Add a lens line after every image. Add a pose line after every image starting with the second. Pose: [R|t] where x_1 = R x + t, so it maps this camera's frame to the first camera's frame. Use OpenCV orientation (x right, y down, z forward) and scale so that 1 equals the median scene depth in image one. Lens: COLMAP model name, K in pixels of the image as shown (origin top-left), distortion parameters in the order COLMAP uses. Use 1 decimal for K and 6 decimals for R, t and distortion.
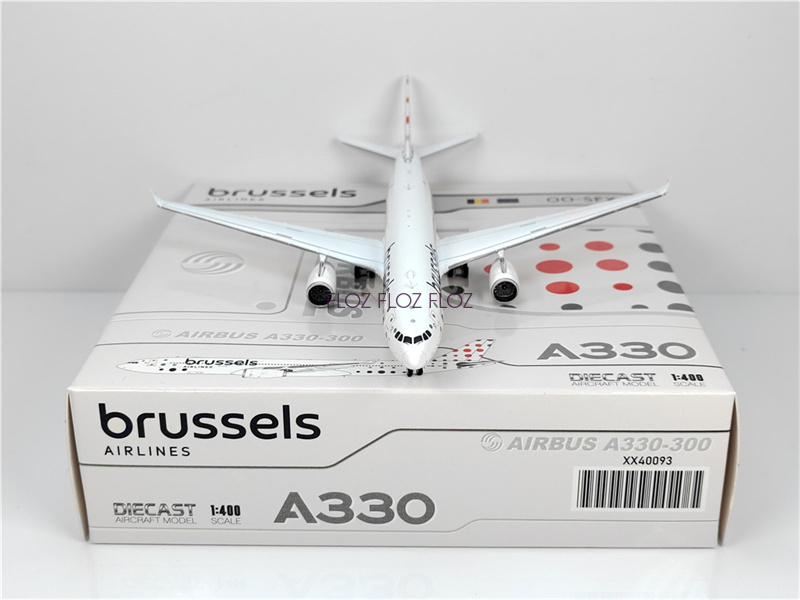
lens RADIAL K [[1095.9, 0, 400.0], [0, 1095.9, 300.0], [0, 0, 1]] dist [0.004754, -0.060988]
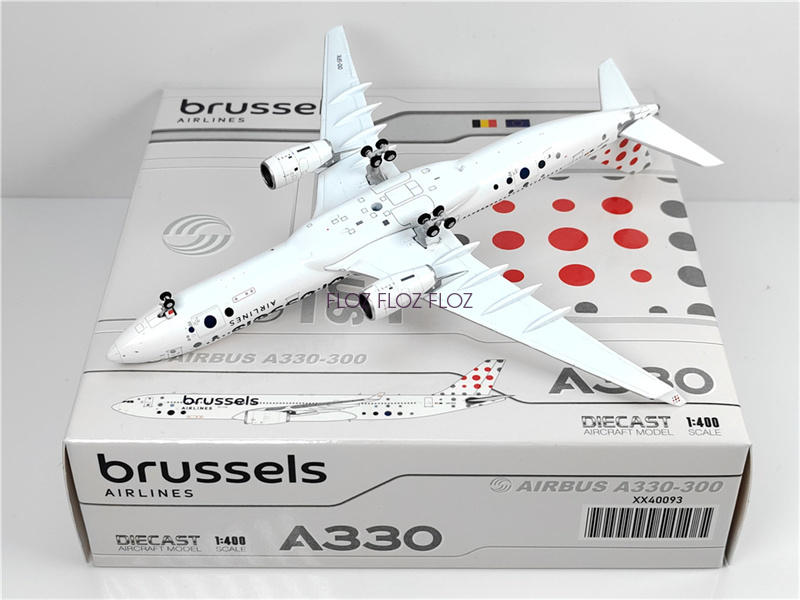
lens RADIAL K [[1267.5, 0, 400.0], [0, 1267.5, 300.0], [0, 0, 1]] dist [0.008519, 0.054548]
pose [[0.999776, -0.006007, 0.020272, -0.028199], [0.000444, 0.964538, 0.263945, -0.322866], [-0.021139, -0.263877, 0.964325, -0.050909]]
